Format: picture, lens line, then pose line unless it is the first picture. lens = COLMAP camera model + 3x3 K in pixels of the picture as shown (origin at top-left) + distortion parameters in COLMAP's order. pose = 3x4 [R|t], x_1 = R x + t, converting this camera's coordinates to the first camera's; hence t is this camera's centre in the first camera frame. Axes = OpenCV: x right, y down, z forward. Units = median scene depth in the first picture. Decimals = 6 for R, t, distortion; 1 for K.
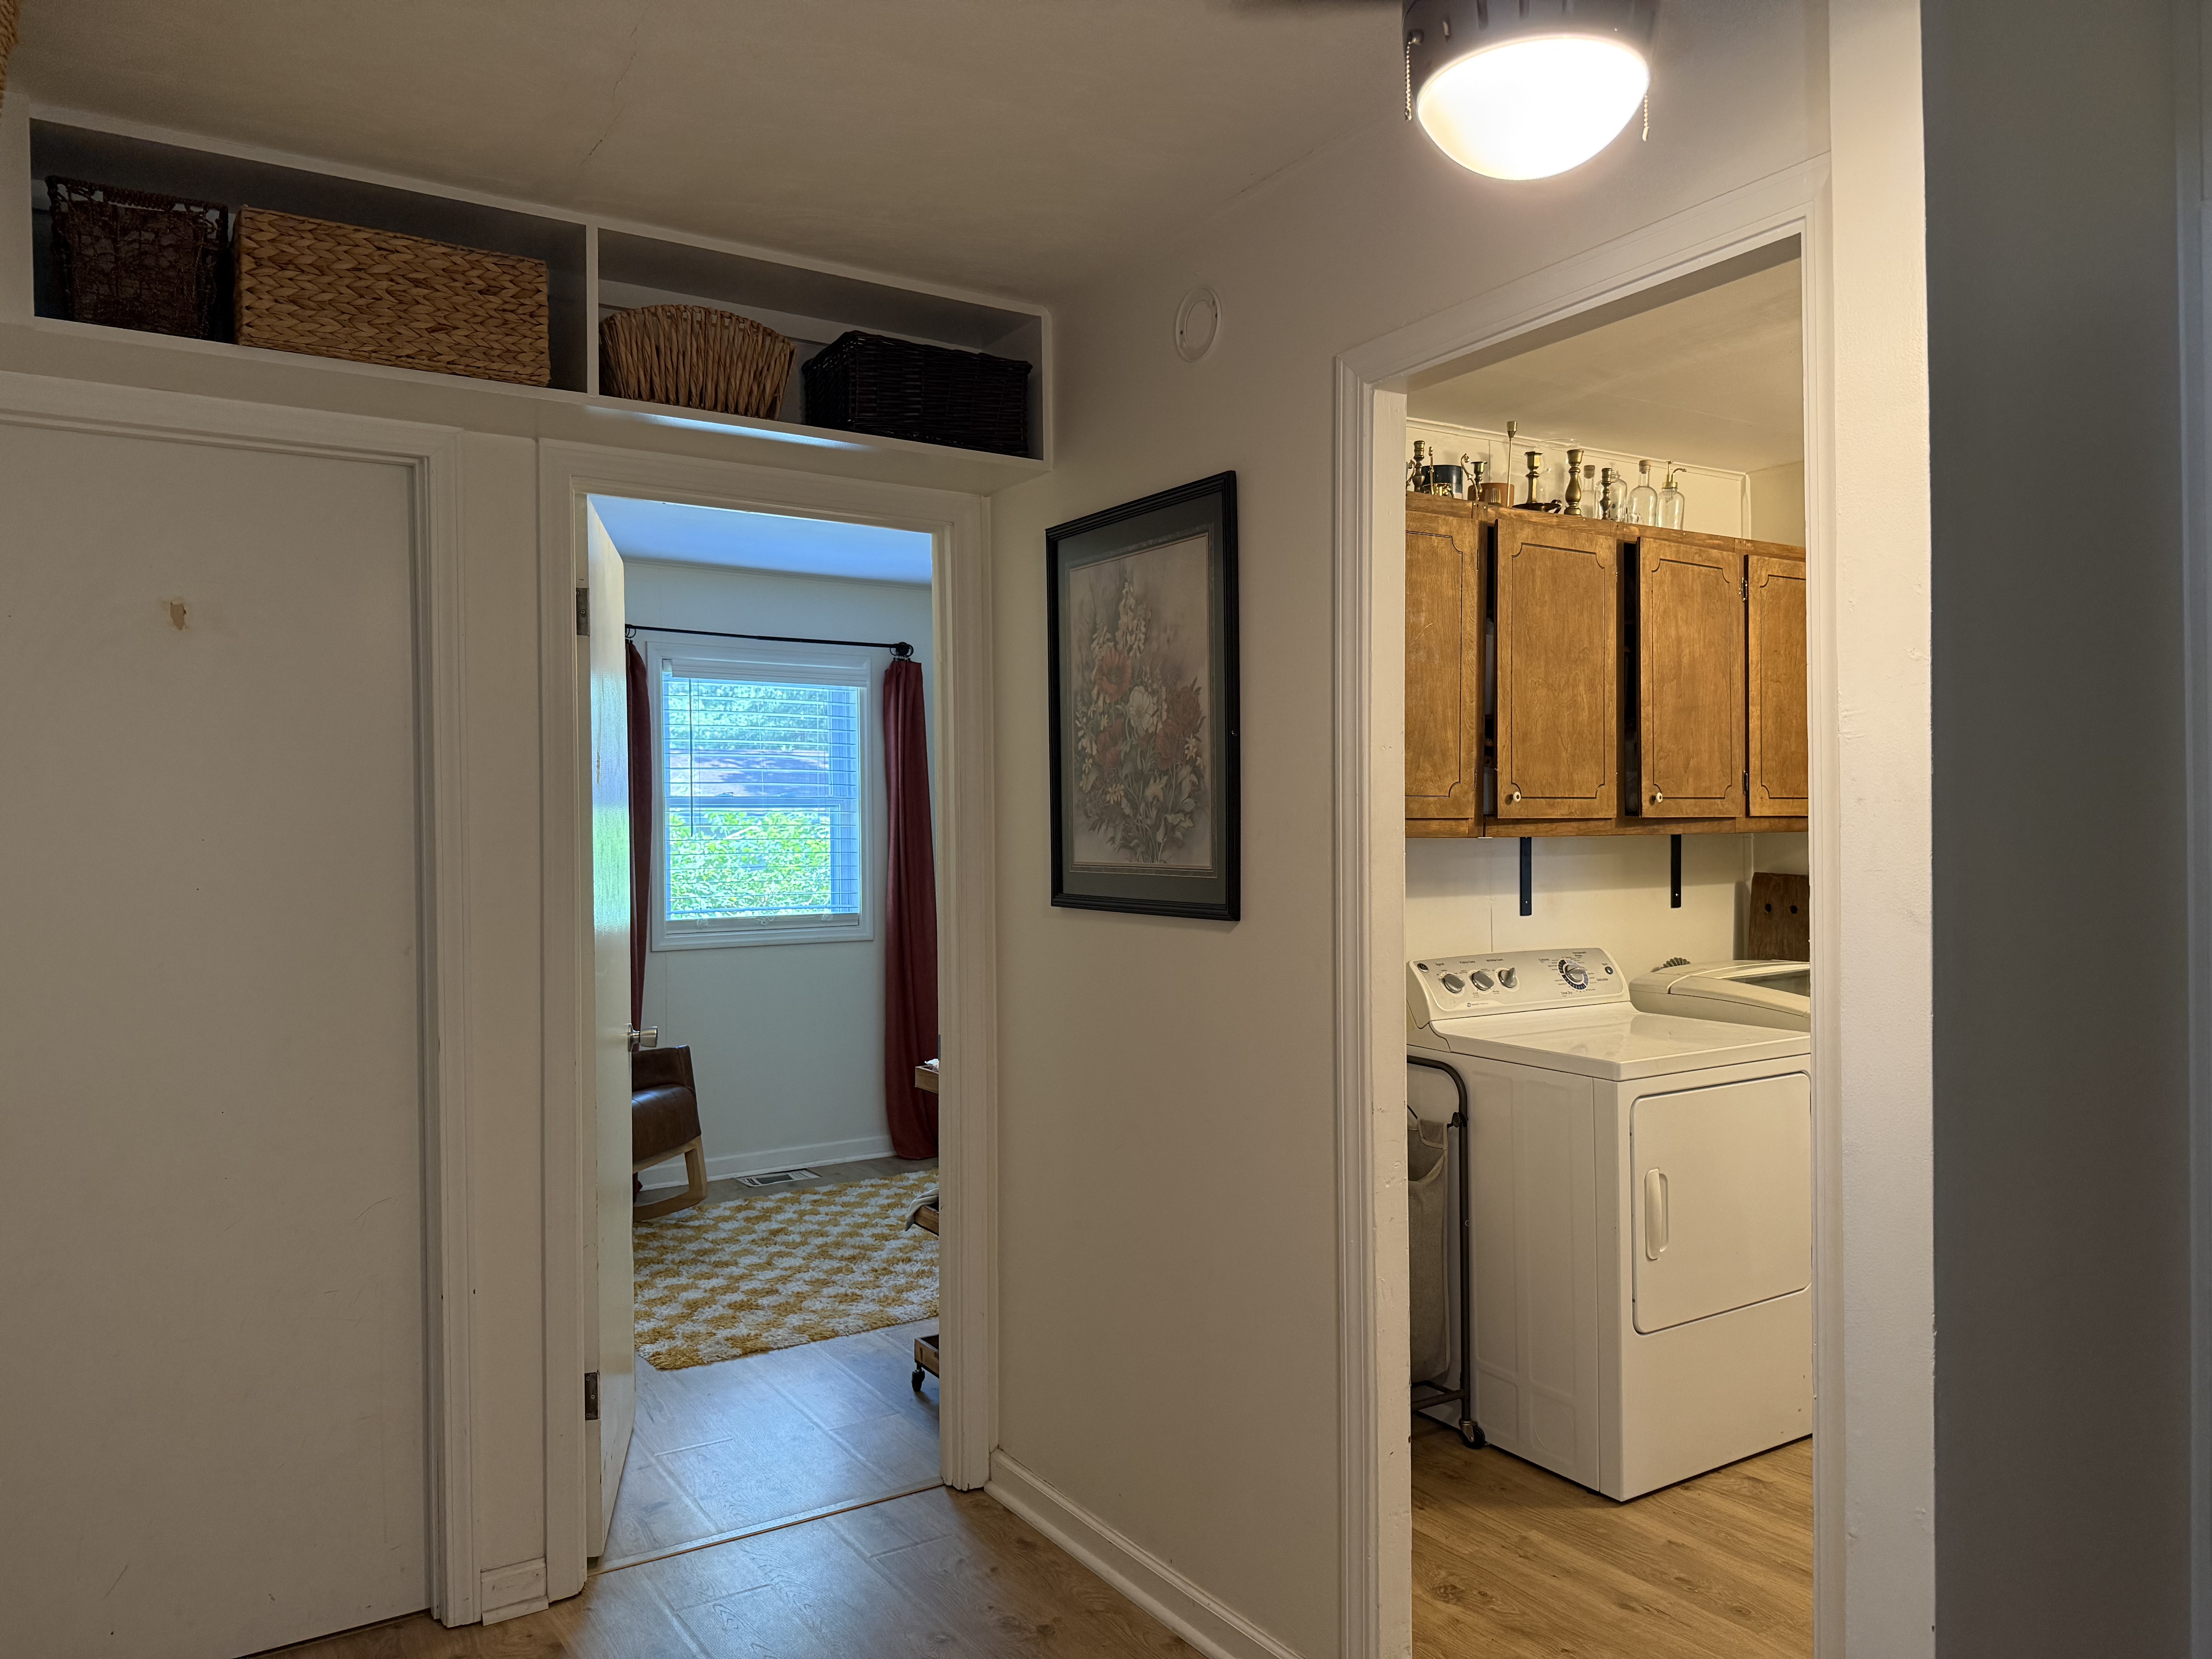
lens RADIAL K [[1552.6, 0, 1102.5], [0, 1552.6, 828.0], [0, 0, 1]] dist [0.071283, -0.099439]
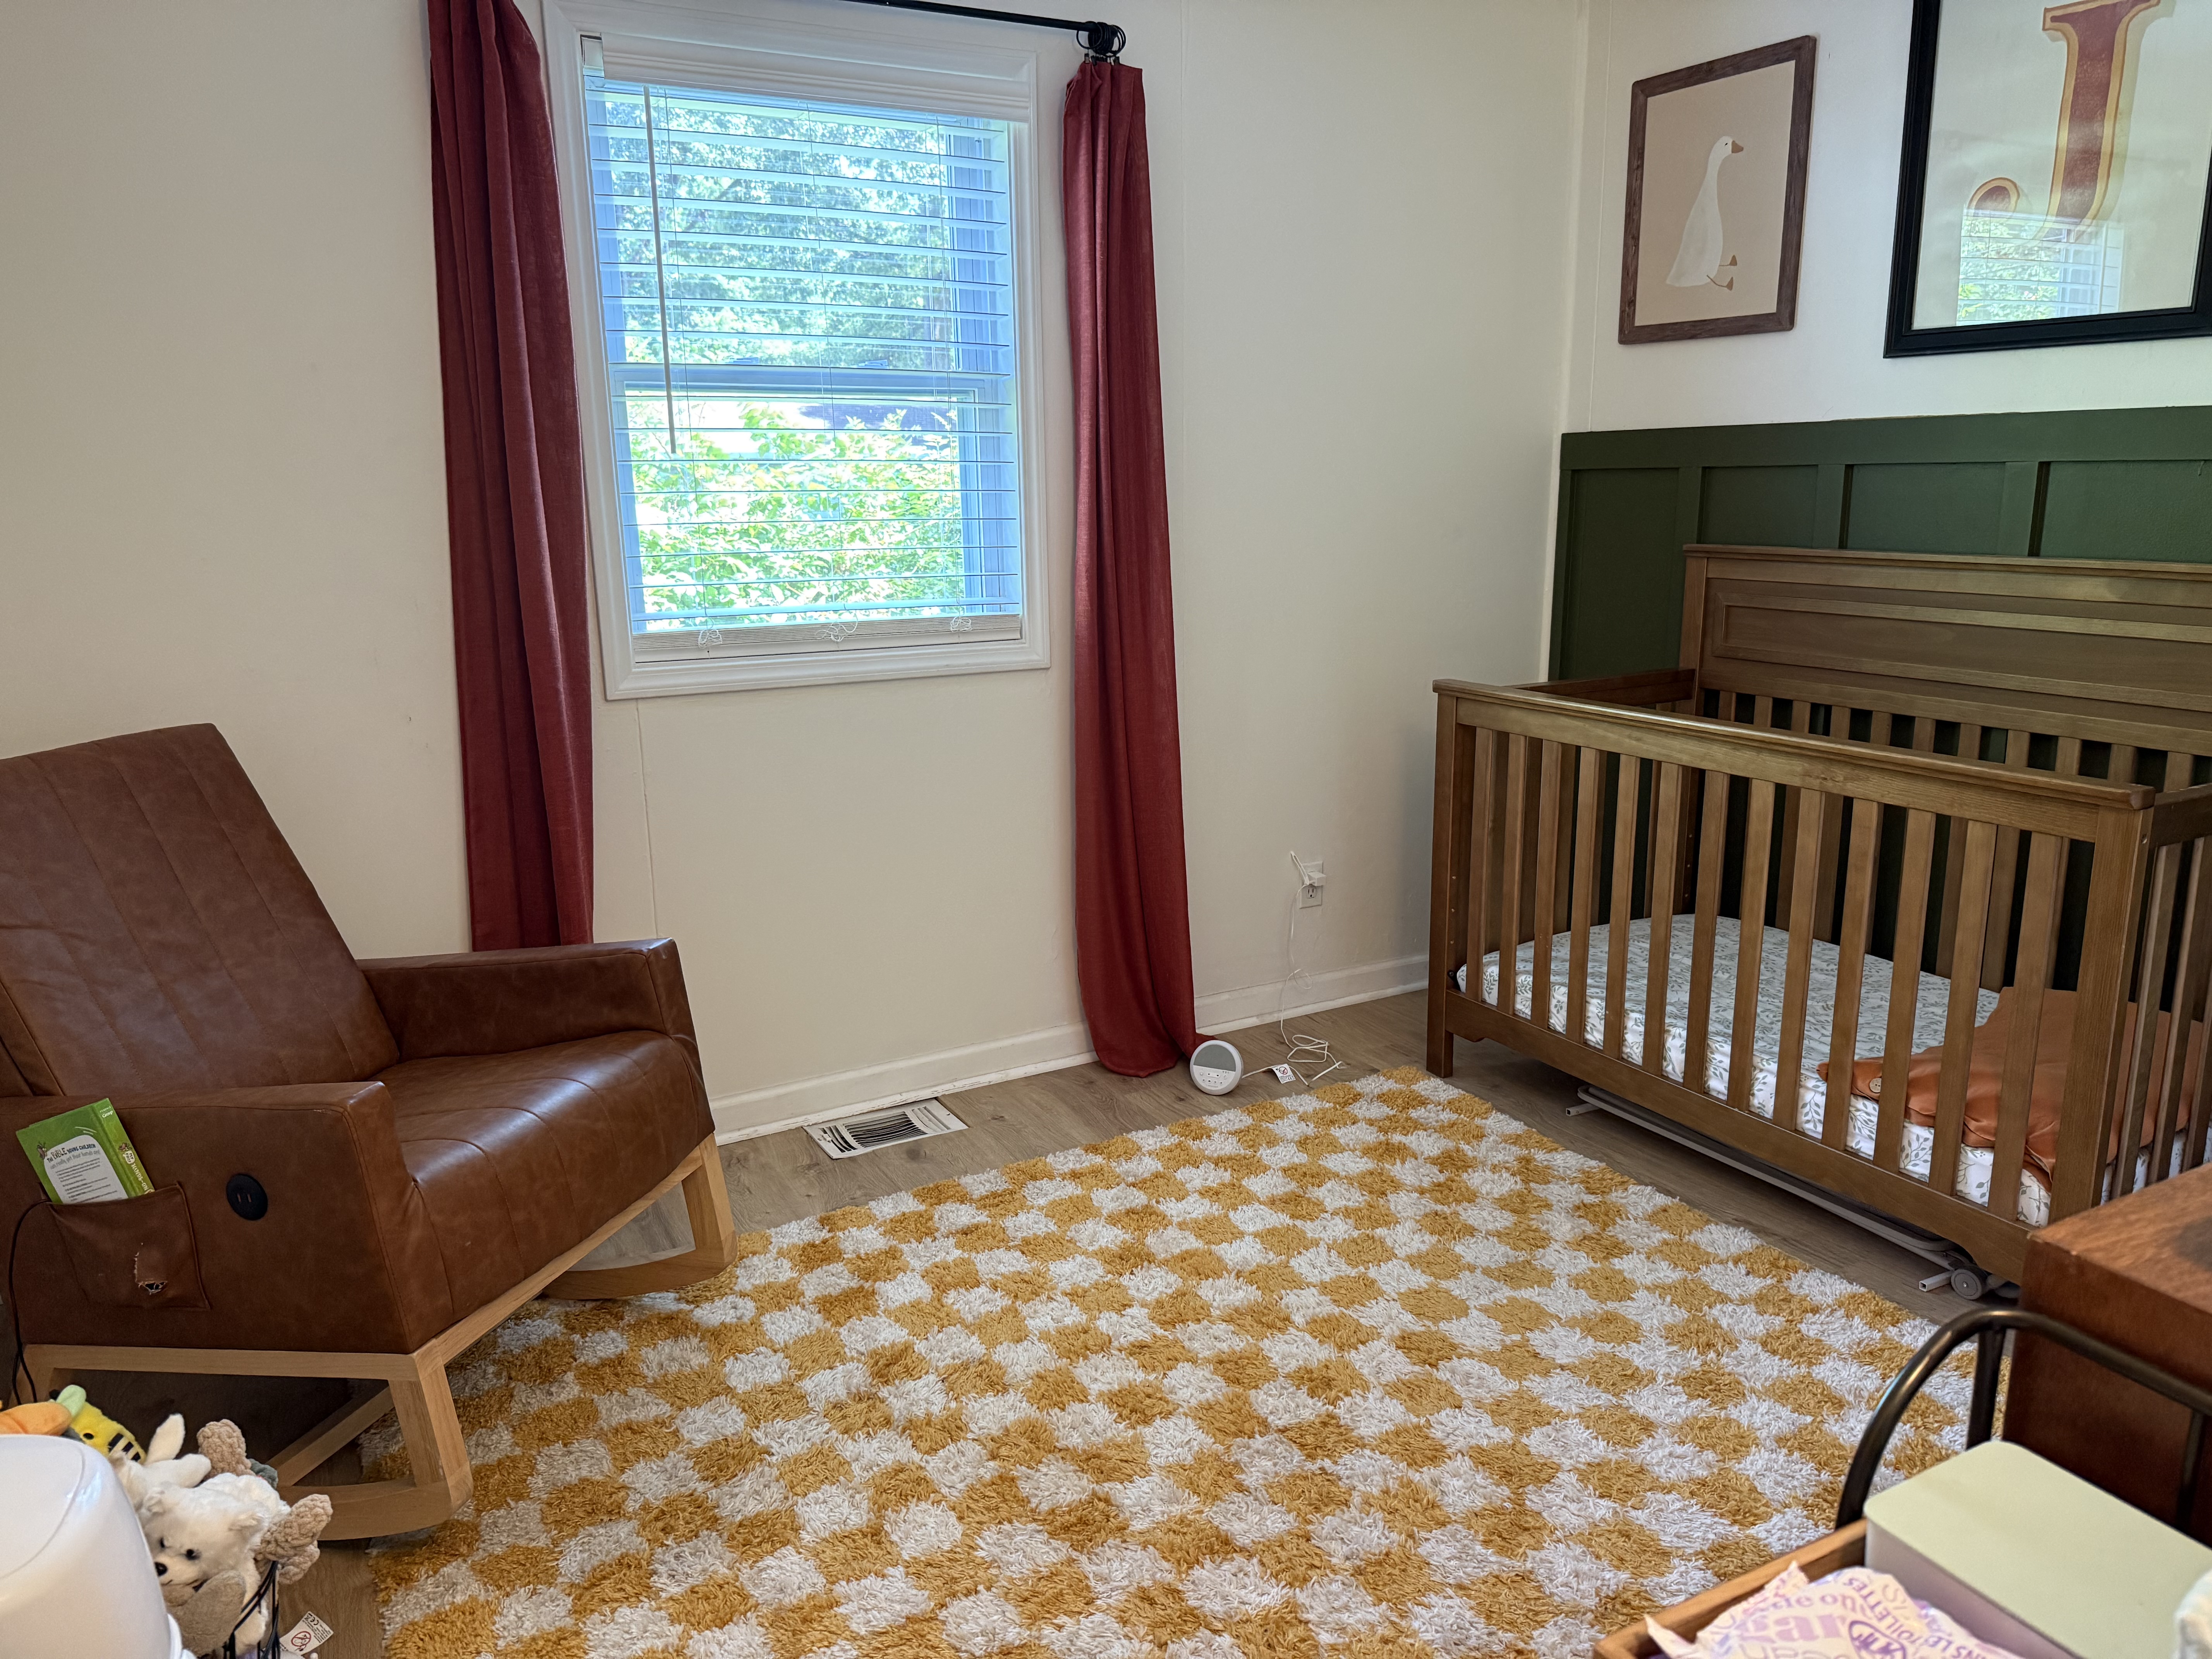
lens RADIAL K [[1552.6, 0, 1096.3], [0, 1552.6, 845.2], [0, 0, 1]] dist [0.071283, -0.099439]
pose [[0.997986, 0.008067, -0.062919, -0.117301], [0.007087, 0.971491, 0.236971, 0.009565], [0.063037, -0.236939, 0.969477, 0.579385]]
